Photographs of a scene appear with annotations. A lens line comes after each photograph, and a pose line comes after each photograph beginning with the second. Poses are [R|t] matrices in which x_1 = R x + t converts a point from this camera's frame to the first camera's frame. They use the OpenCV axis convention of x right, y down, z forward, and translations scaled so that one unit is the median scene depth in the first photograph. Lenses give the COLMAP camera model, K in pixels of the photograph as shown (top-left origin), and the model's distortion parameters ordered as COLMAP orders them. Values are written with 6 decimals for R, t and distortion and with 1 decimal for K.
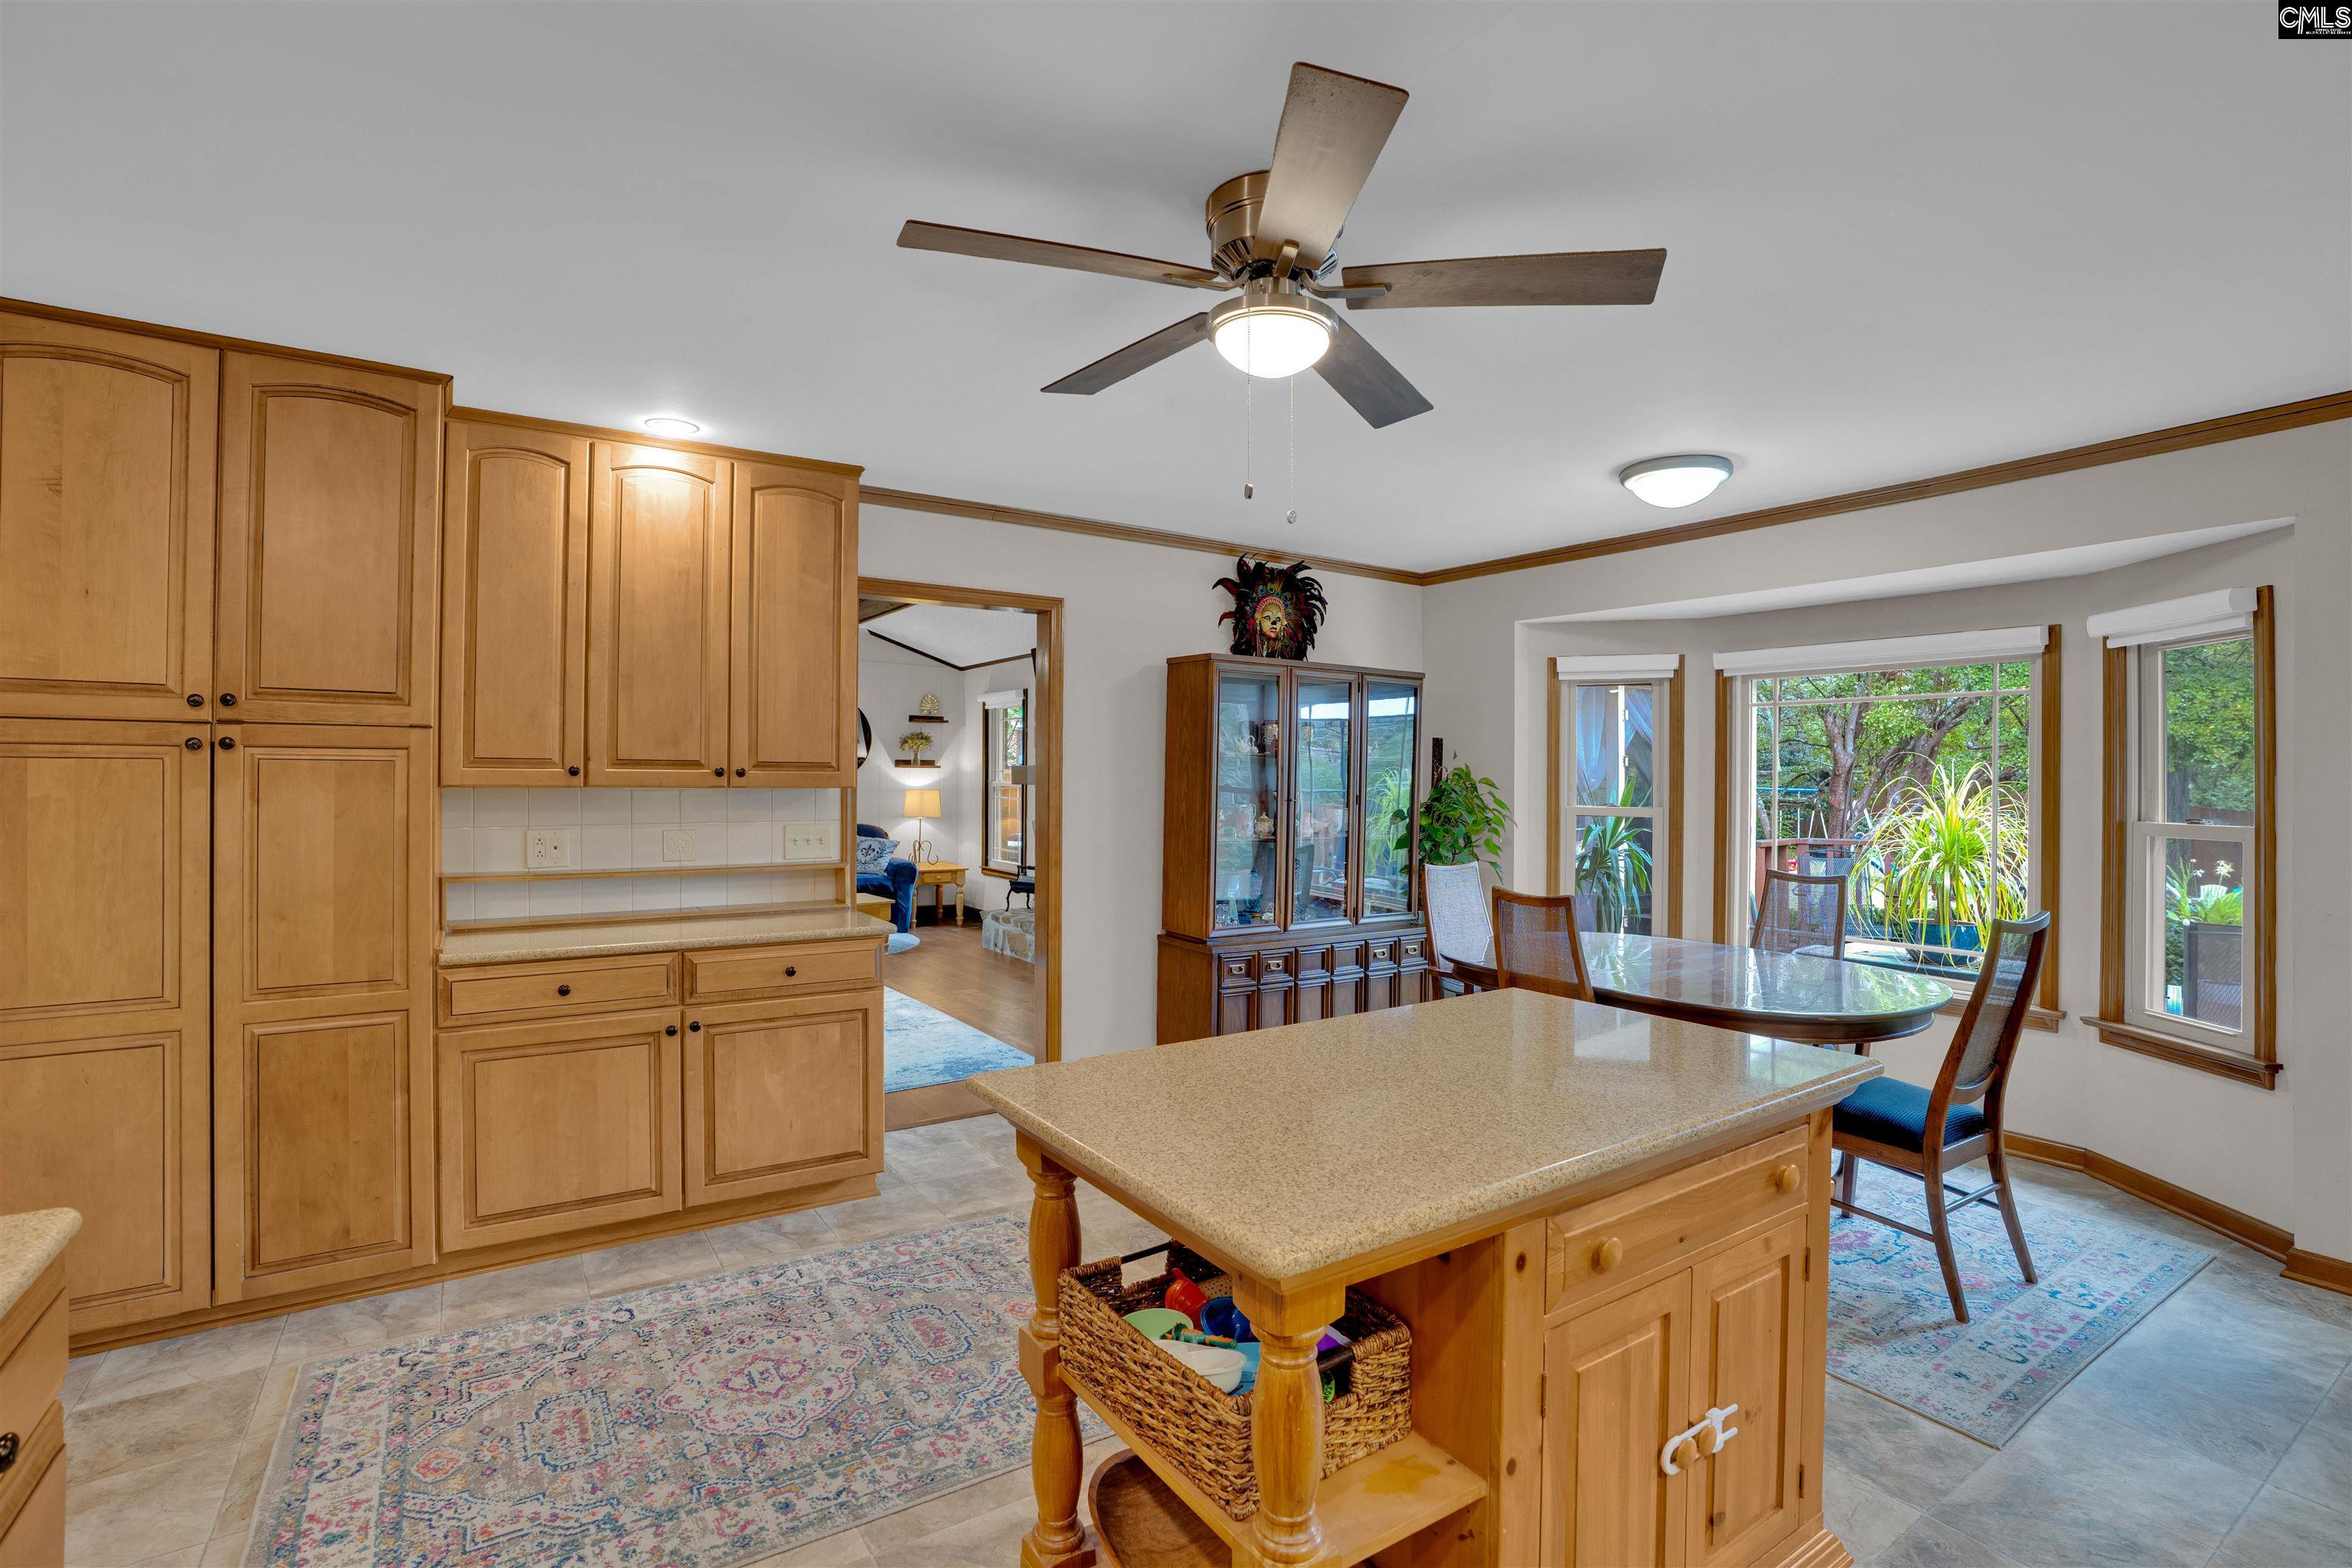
lens RADIAL K [[1081.8, 0, 1138.2], [0, 1081.8, 782.6], [0, 0, 1]] dist [-0.056335, 0.013427]
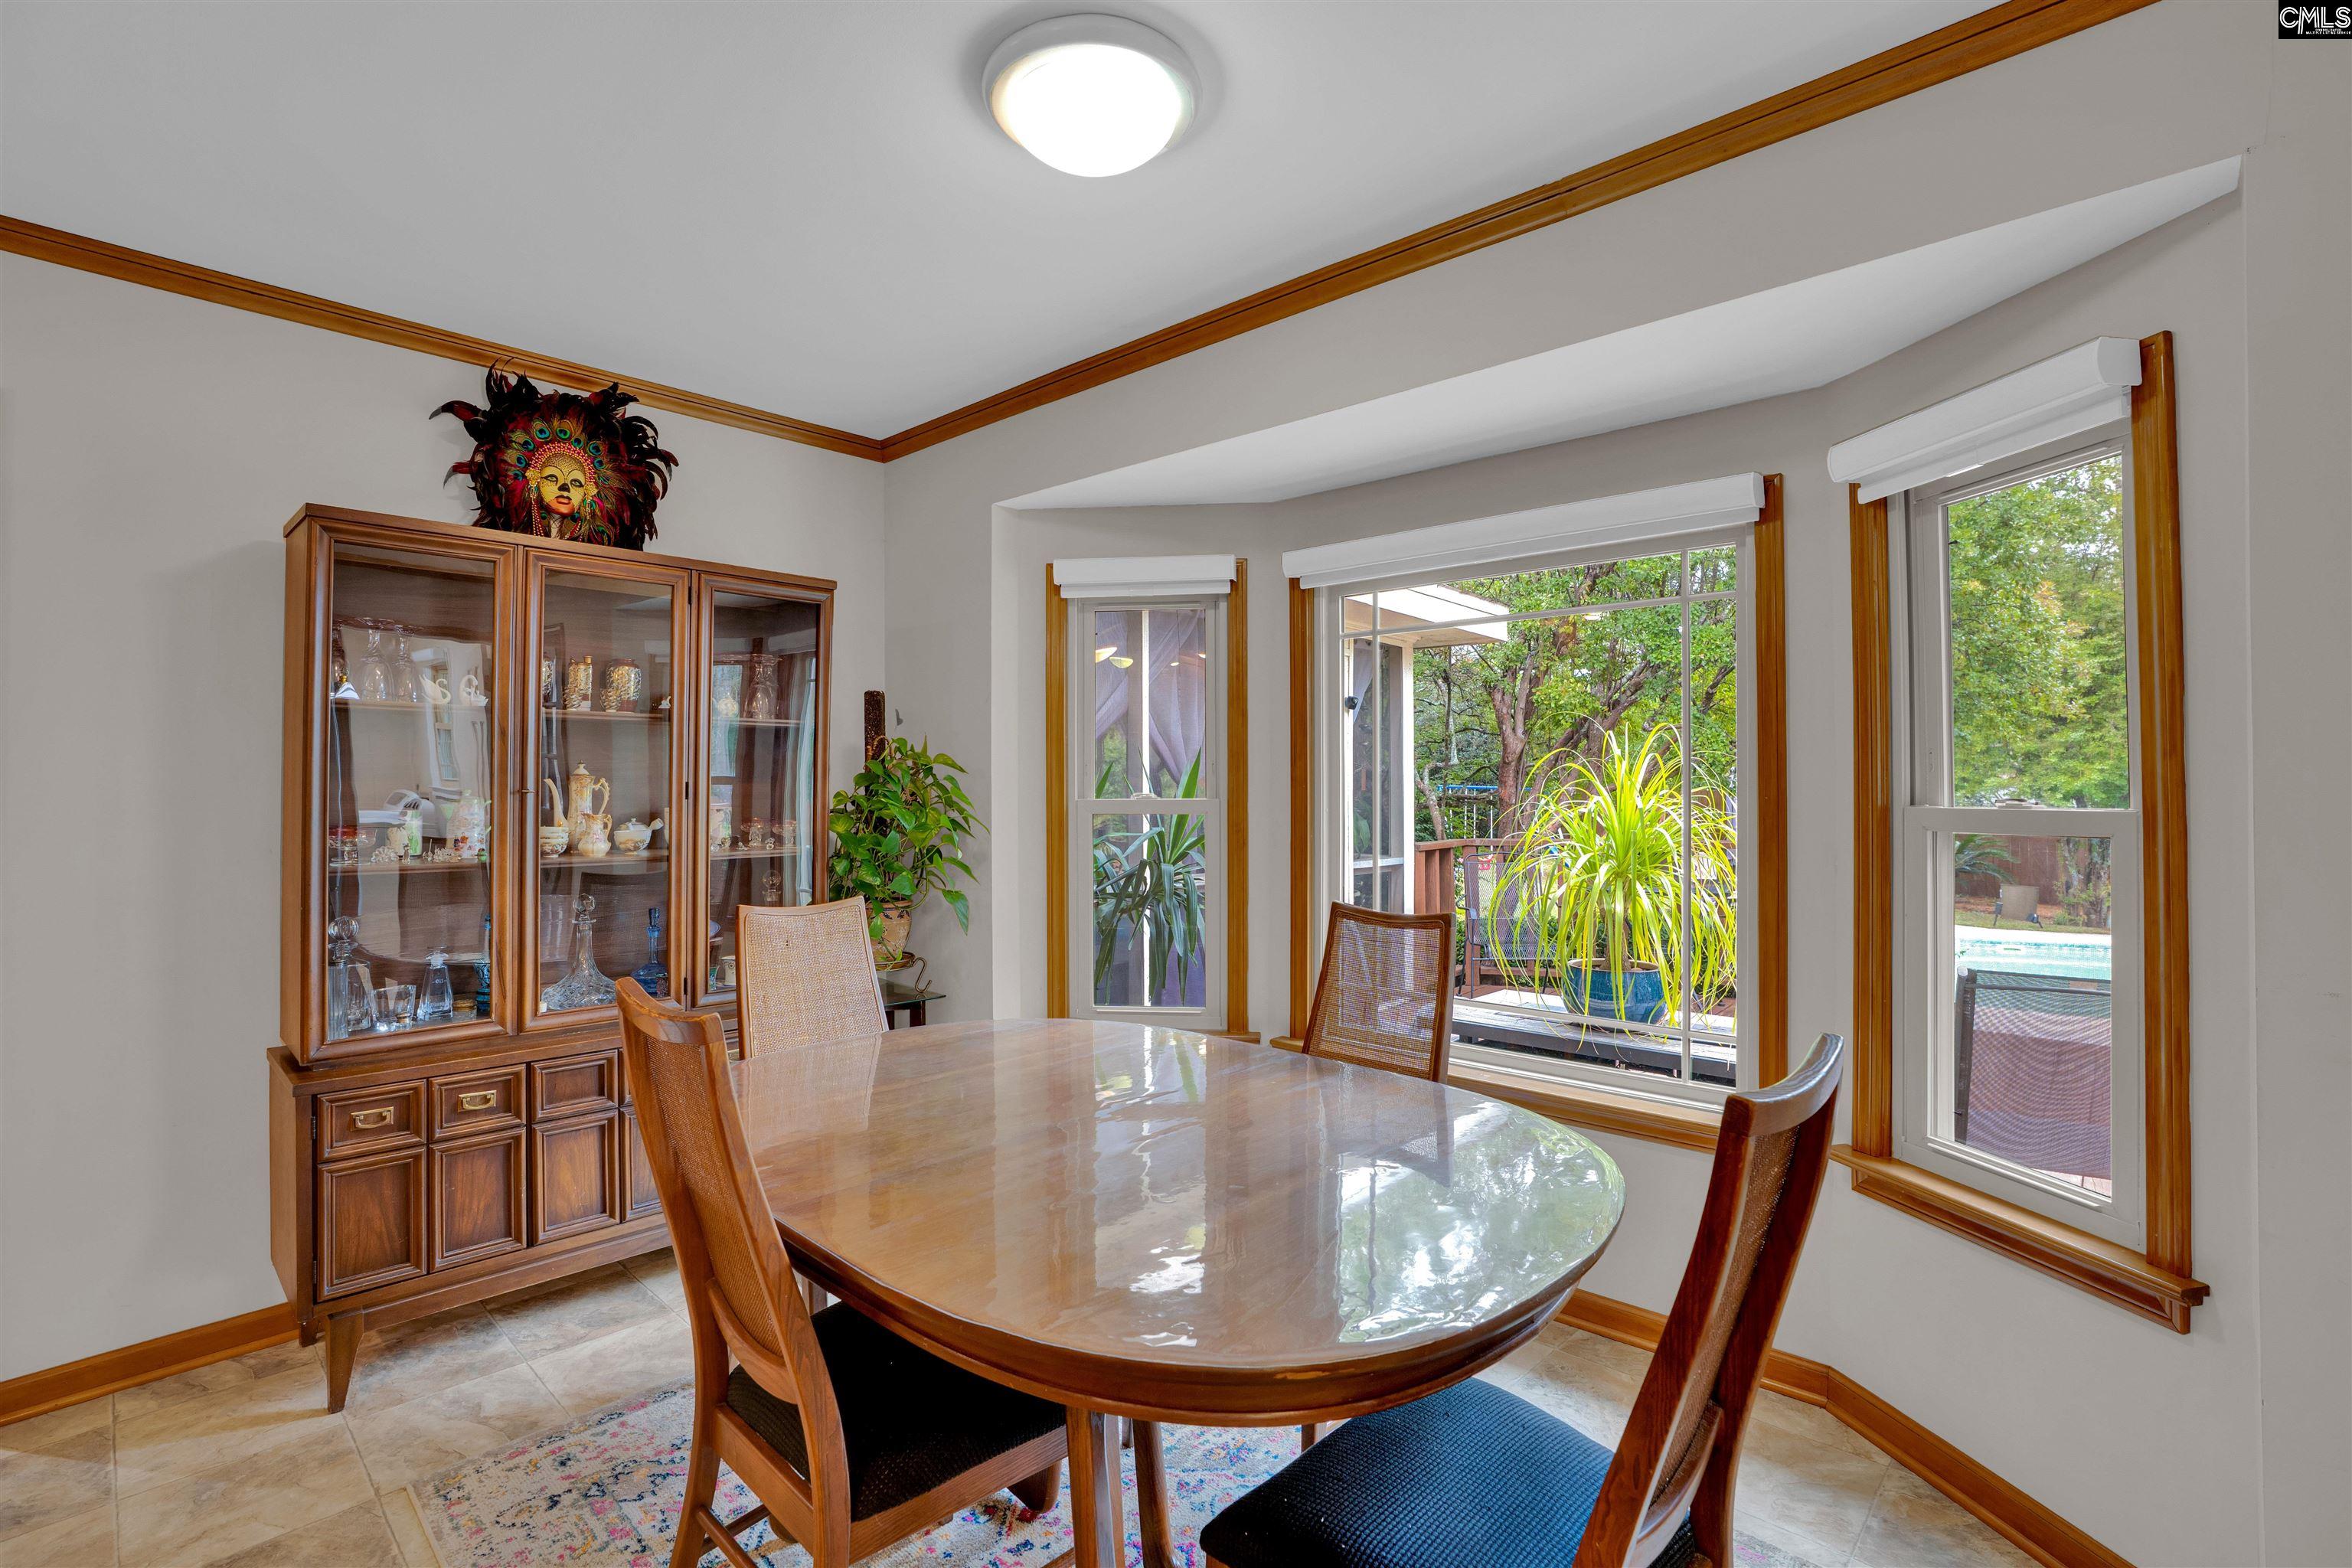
lens RADIAL K [[1081.8, 0, 1167.7], [0, 1081.8, 792.7], [0, 0, 1]] dist [-0.056335, 0.013427]
pose [[0.969543, -0.012808, 0.244587, 0.315801], [0.012366, 0.999918, 0.003343, 0.017440], [-0.244610, -0.000216, 0.969622, 0.398363]]
